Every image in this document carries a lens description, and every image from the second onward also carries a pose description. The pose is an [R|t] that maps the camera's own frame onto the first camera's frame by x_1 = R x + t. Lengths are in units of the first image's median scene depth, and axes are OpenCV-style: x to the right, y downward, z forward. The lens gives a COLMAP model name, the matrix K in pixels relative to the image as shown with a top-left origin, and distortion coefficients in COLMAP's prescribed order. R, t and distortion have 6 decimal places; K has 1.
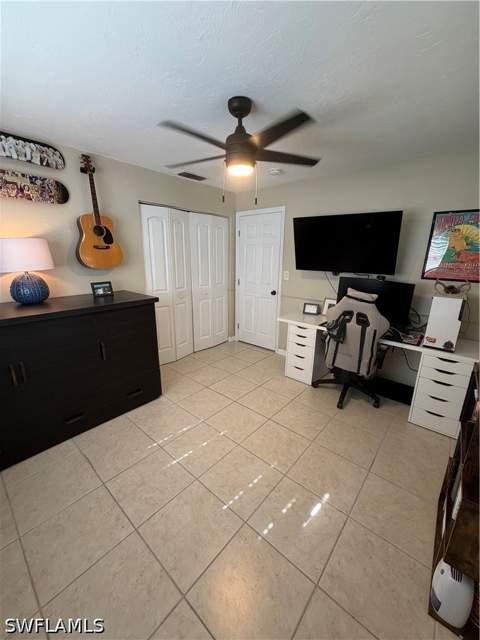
lens RADIAL K [[254.8, 0, 240.0], [0, 254.8, 320.0], [0, 0, 1]] dist [-0.000124, 0.000075]
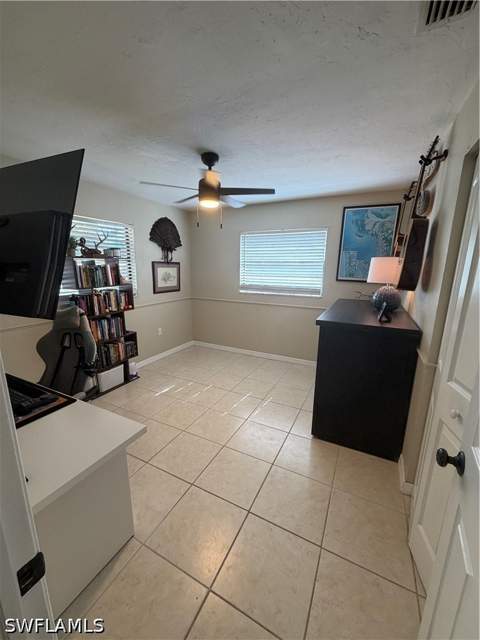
lens RADIAL K [[254.8, 0, 240.0], [0, 254.8, 320.0], [0, 0, 1]] dist [-0.000124, 0.000075]
pose [[-0.970712, 0.041392, -0.236653, 0.166078], [-0.071441, 0.890754, 0.448835, -0.634676], [0.229378, 0.452596, -0.861709, 2.392530]]
